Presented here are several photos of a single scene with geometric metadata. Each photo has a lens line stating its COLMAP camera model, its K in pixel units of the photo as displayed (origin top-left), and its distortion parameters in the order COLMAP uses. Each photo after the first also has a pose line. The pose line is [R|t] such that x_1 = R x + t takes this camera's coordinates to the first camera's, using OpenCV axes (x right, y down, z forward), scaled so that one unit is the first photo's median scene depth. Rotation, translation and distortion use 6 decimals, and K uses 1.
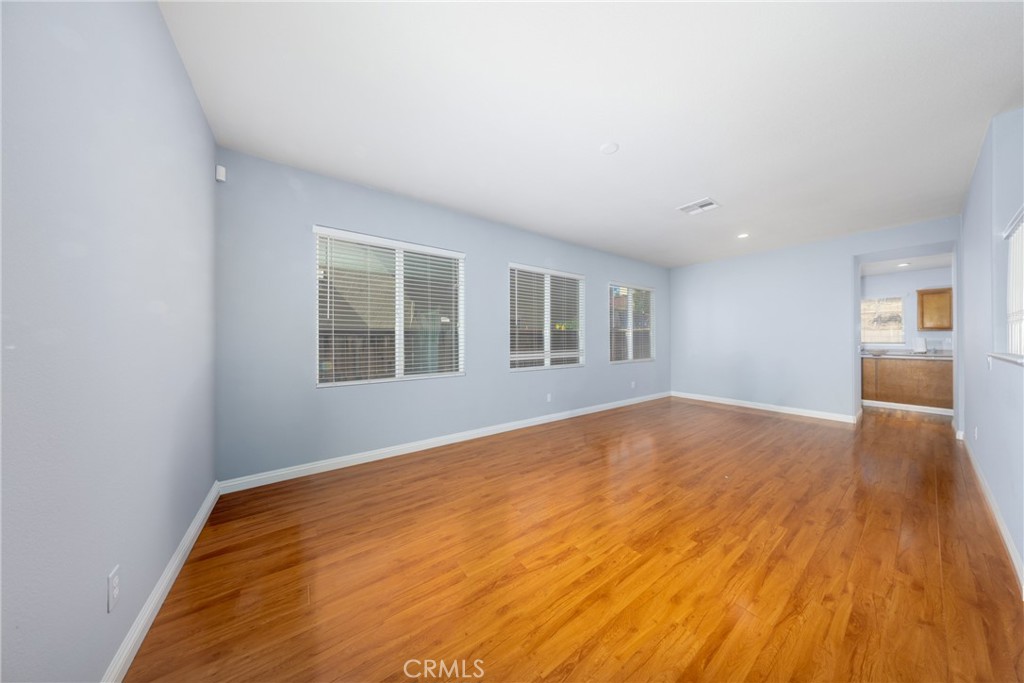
lens RADIAL K [[303.7, 0, 521.5], [0, 303.7, 335.4], [0, 0, 1]] dist [0.001484, -0.000509]
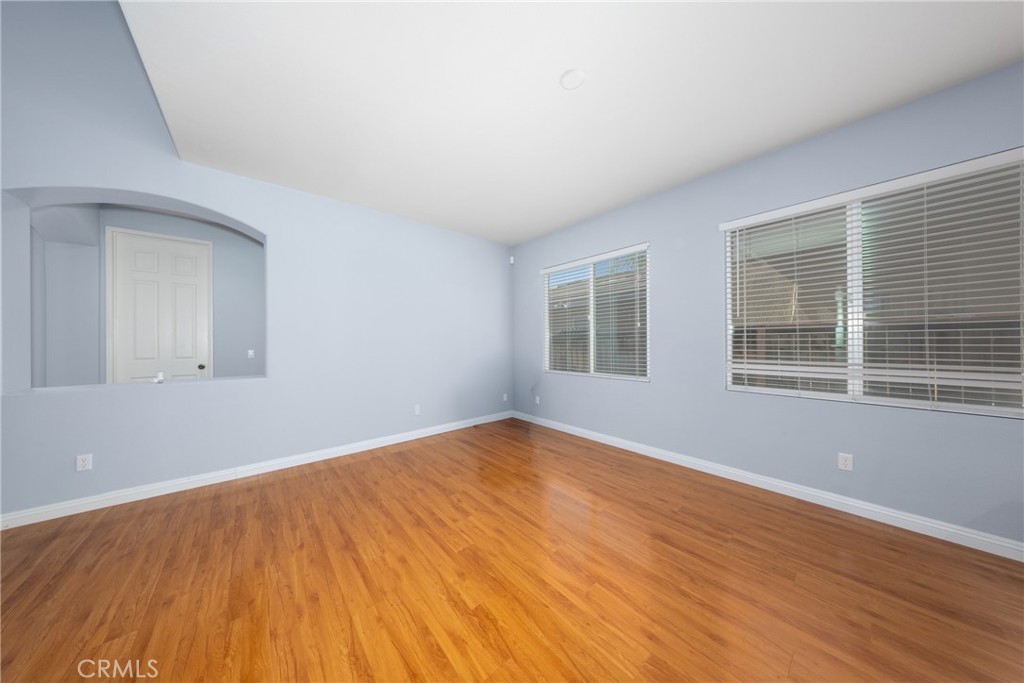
lens RADIAL K [[303.7, 0, 494.9], [0, 303.7, 340.5], [0, 0, 1]] dist [0.001484, -0.000509]
pose [[0.039691, -0.003977, -0.999204, 1.099514], [0.019221, 0.999810, -0.003216, 0.010369], [0.999027, -0.019078, 0.039760, 0.850559]]
